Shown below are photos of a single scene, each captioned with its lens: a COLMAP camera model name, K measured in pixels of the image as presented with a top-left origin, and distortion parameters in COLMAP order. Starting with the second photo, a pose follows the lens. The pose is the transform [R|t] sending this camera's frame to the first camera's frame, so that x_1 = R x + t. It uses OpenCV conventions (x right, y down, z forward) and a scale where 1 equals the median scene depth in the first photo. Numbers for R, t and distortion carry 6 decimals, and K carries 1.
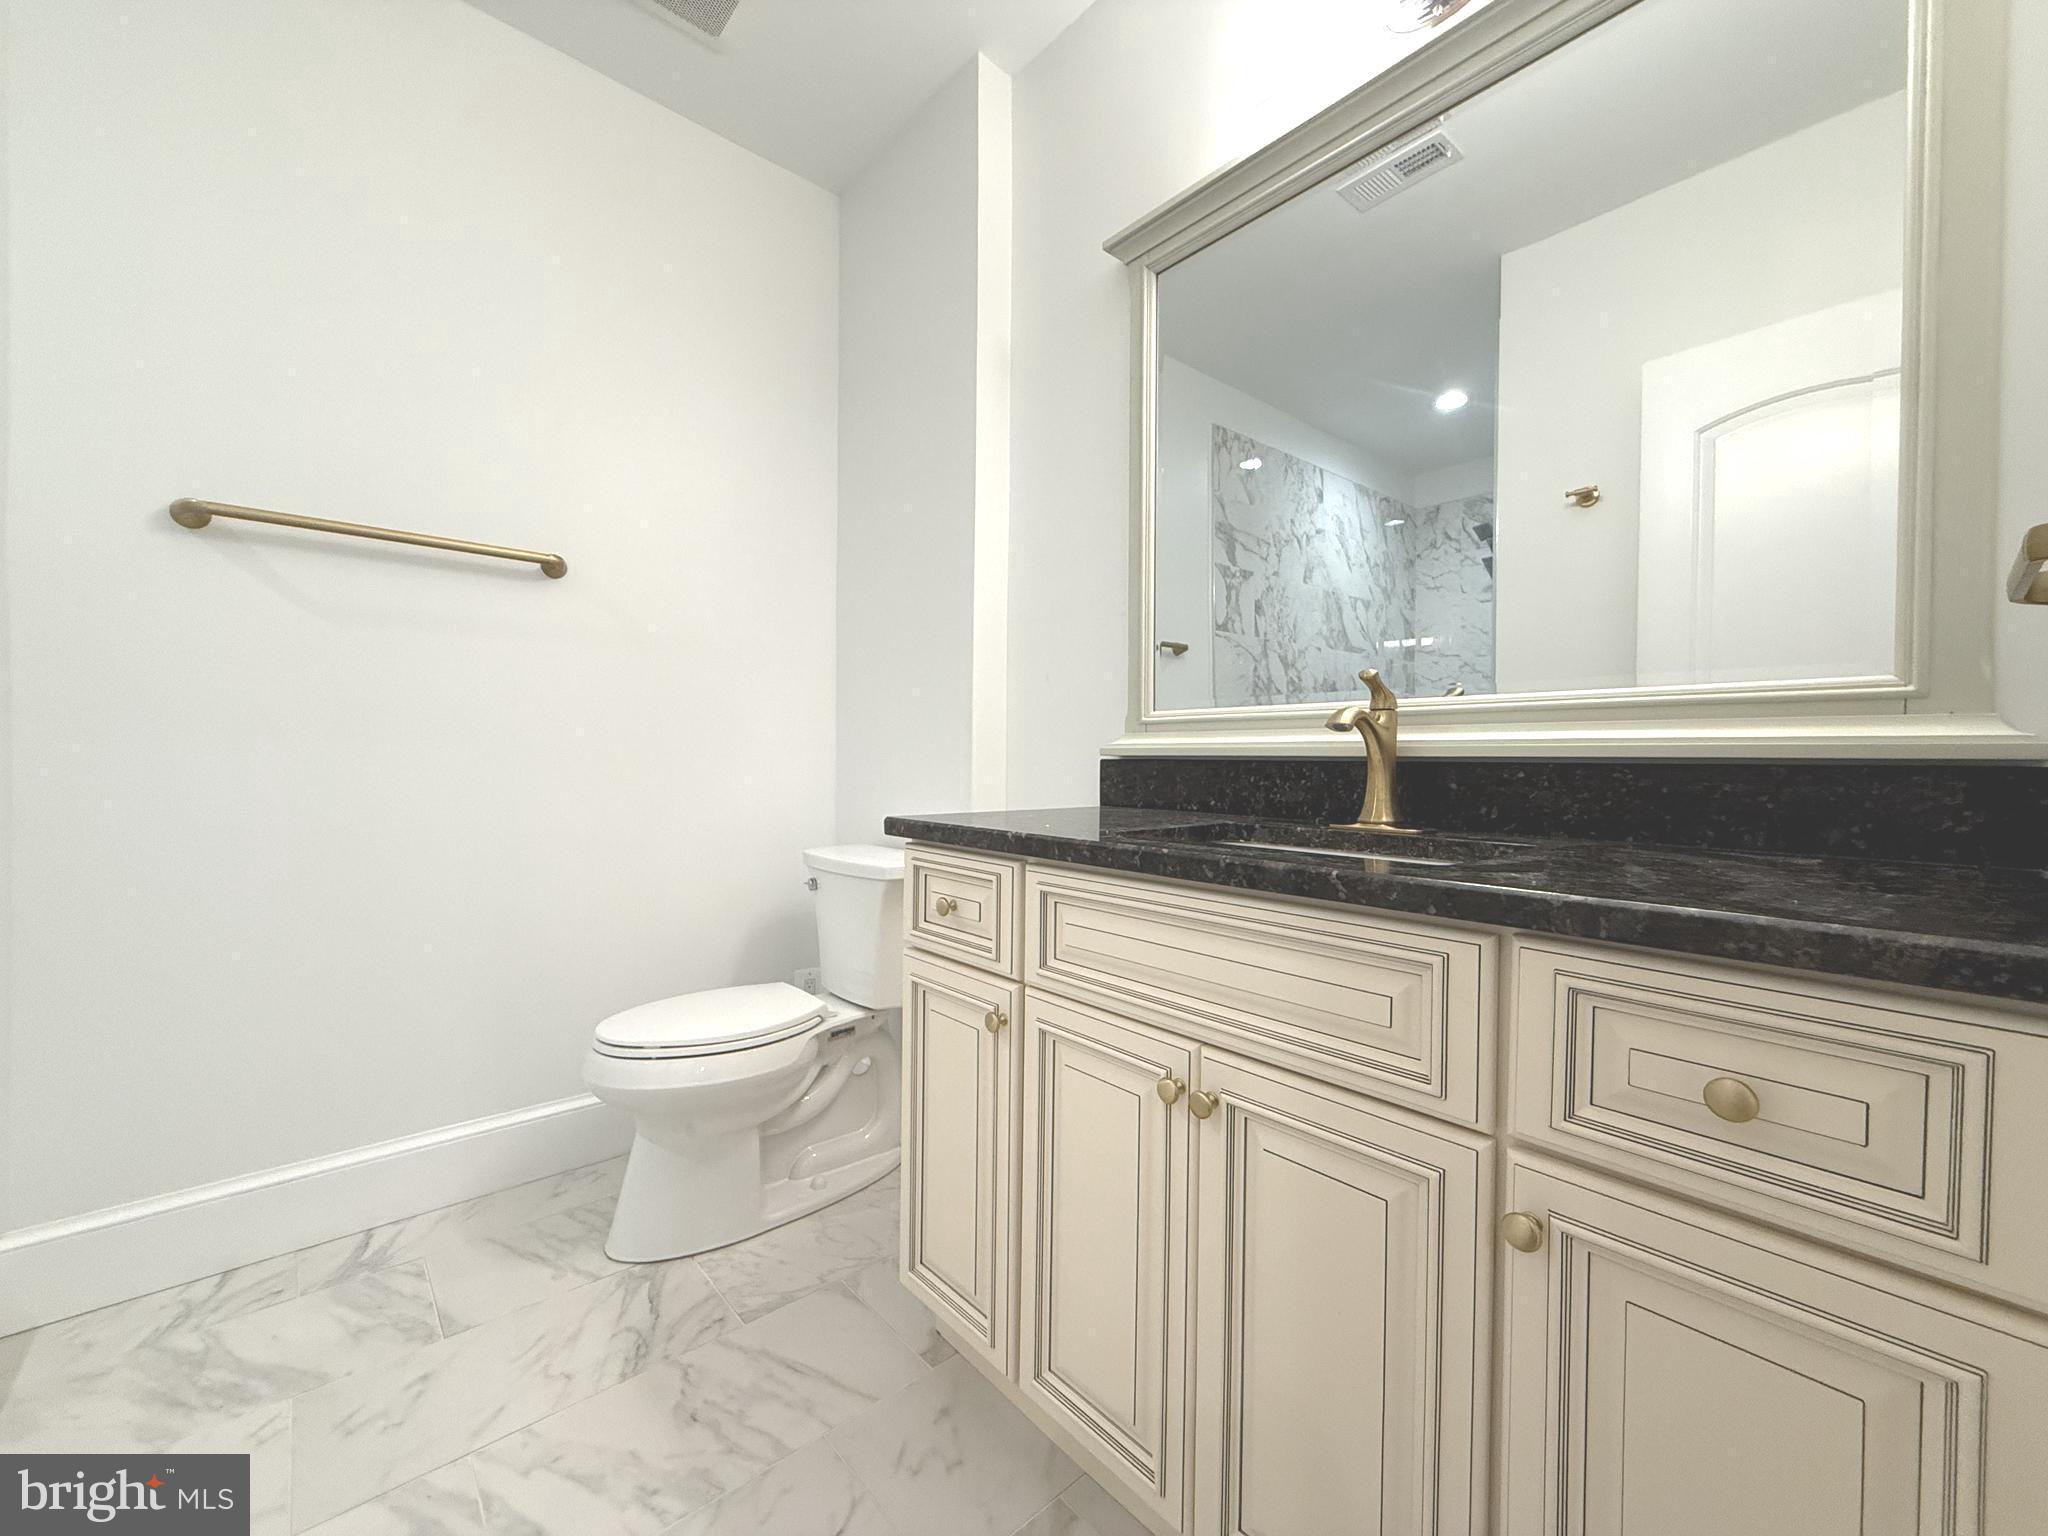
lens RADIAL K [[812.0, 0, 1012.3], [0, 812.0, 766.0], [0, 0, 1]] dist [0.000329, -0.001053]
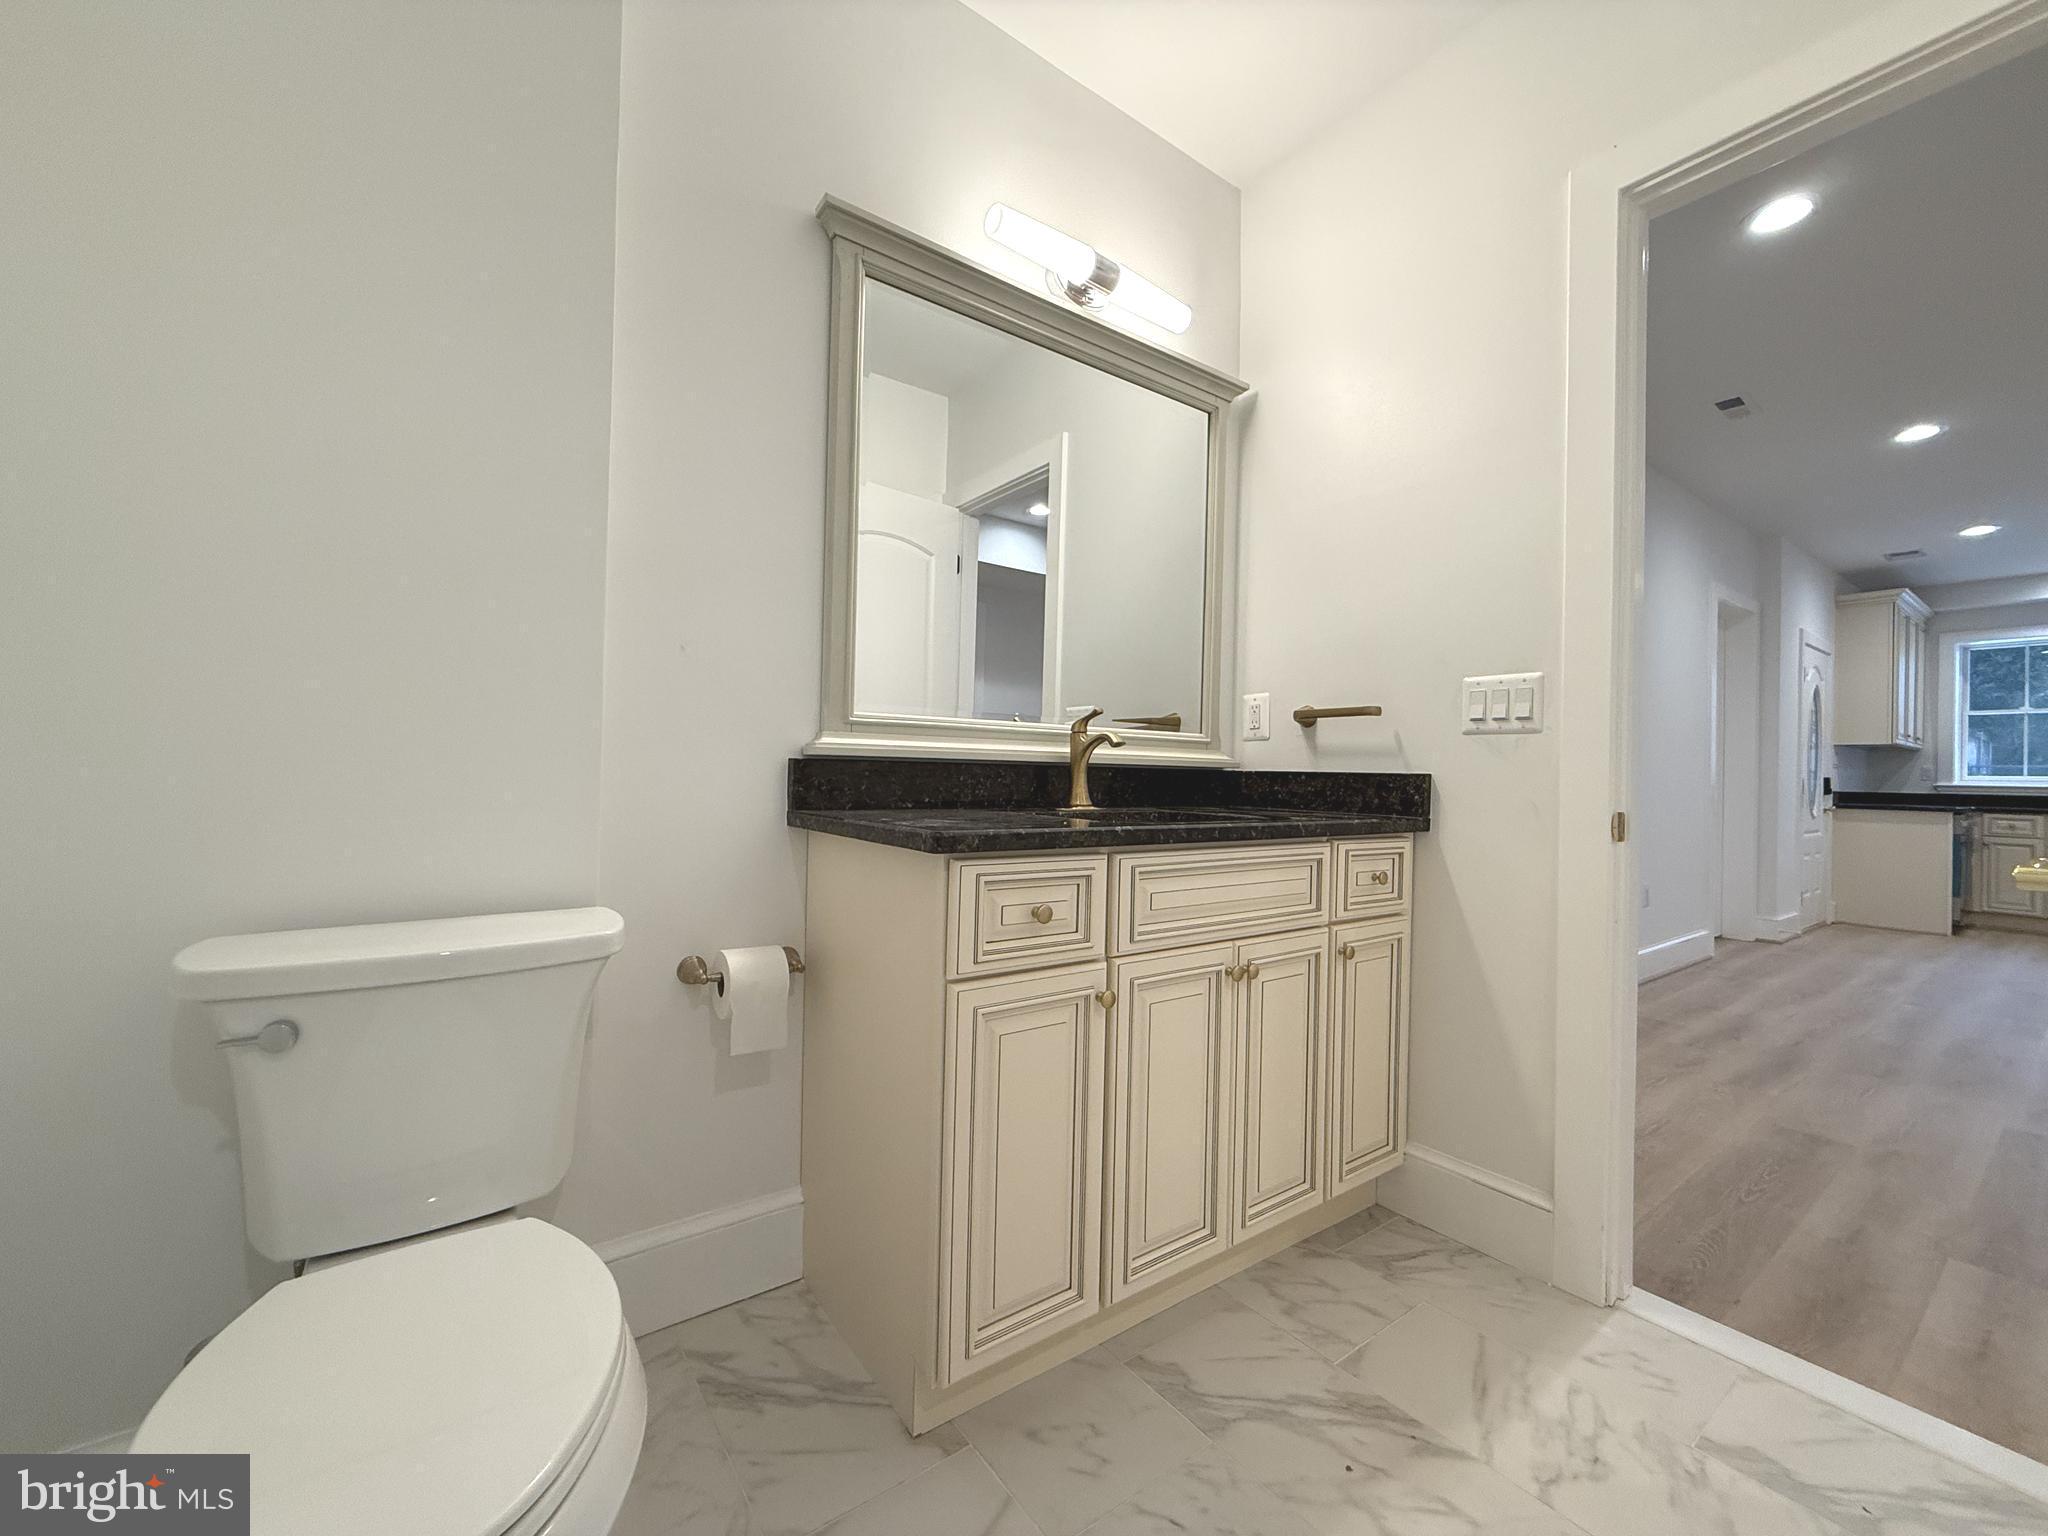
lens RADIAL K [[812.0, 0, 1012.3], [0, 812.0, 766.0], [0, 0, 1]] dist [0.000329, -0.001053]
pose [[0.092365, -0.000880, 0.995725, -1.078001], [-0.013916, 0.999901, 0.002174, -0.006758], [-0.995628, -0.014057, 0.092343, 0.968571]]
